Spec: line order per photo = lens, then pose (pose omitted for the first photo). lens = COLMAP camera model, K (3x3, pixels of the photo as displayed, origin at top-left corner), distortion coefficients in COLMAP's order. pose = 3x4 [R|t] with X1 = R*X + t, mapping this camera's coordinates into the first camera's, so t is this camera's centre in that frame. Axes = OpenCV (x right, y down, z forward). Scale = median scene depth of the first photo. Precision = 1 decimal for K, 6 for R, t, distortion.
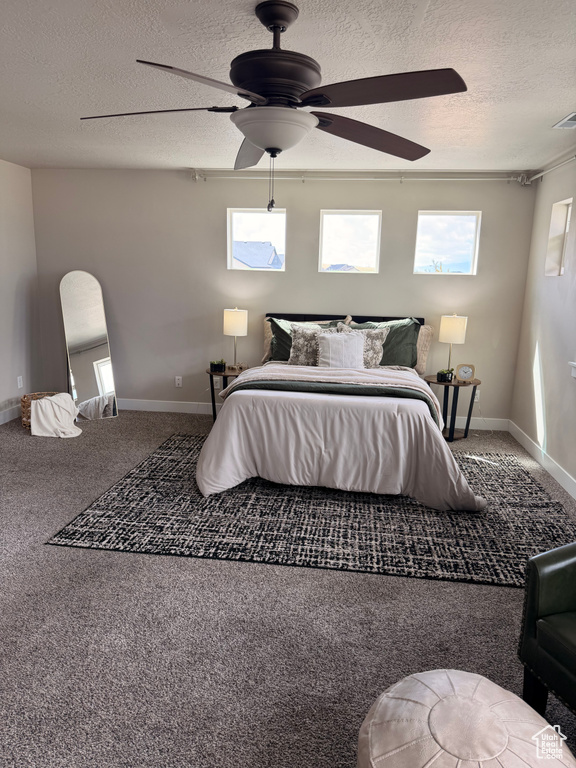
lens RADIAL K [[544.7, 0, 284.2], [0, 544.7, 382.1], [0, 0, 1]] dist [0.053963, -0.075213]
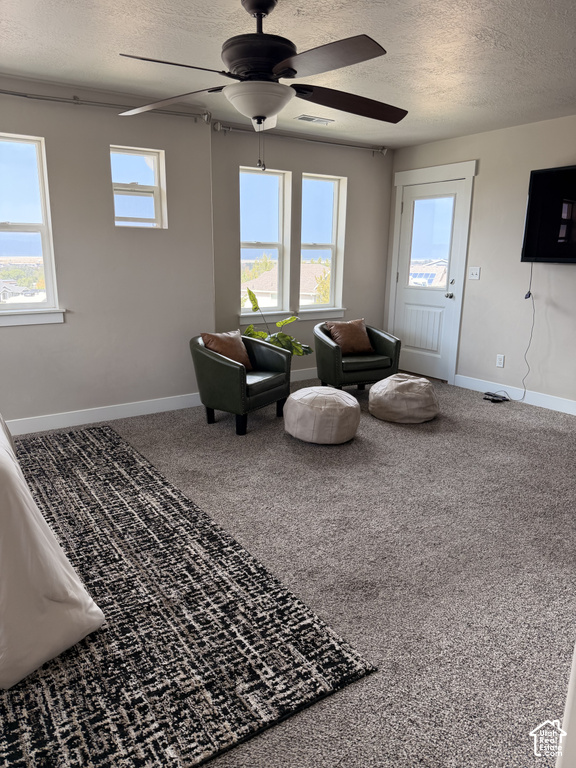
lens RADIAL K [[544.7, 0, 287.4], [0, 544.7, 383.4], [0, 0, 1]] dist [0.053963, -0.075213]
pose [[-0.669426, -0.206542, 0.713589, -0.620561], [0.119981, 0.917902, 0.378234, -0.202734], [-0.733126, 0.338817, -0.589686, 1.111931]]
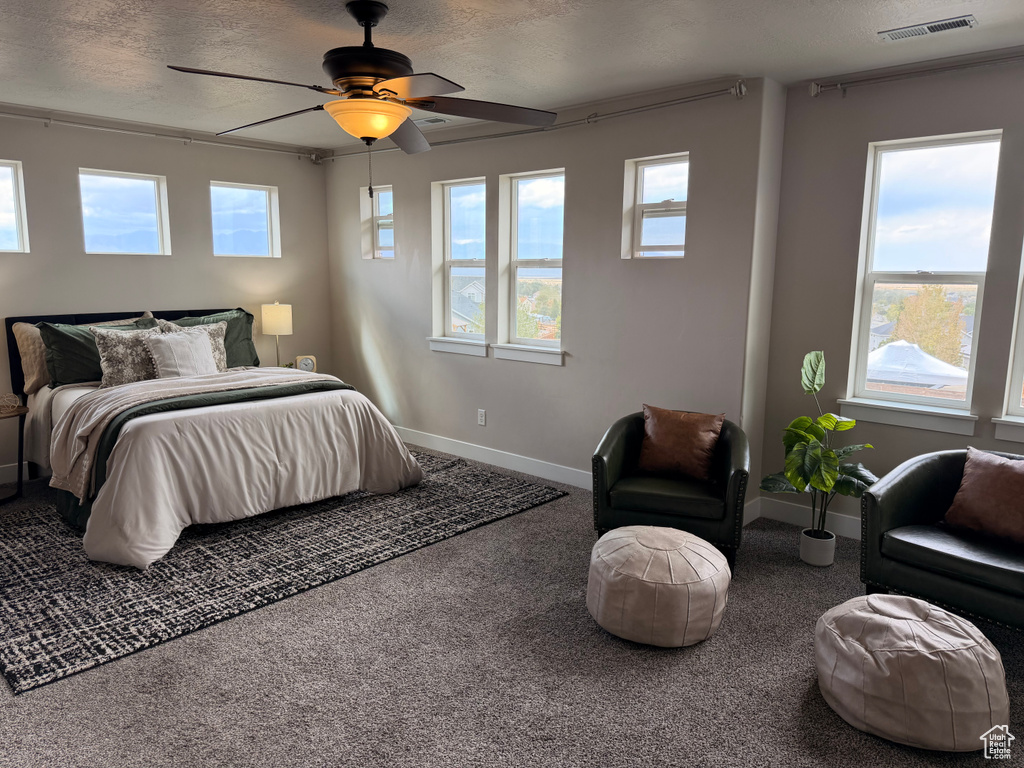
lens RADIAL K [[726.2, 0, 524.0], [0, 726.2, 381.0], [0, 0, 1]] dist [0.053963, -0.075213]
pose [[0.563887, -0.146413, 0.812770, -0.614383], [0.163349, 0.984489, 0.064017, -0.012816], [-0.809536, 0.096667, 0.579057, 0.015170]]
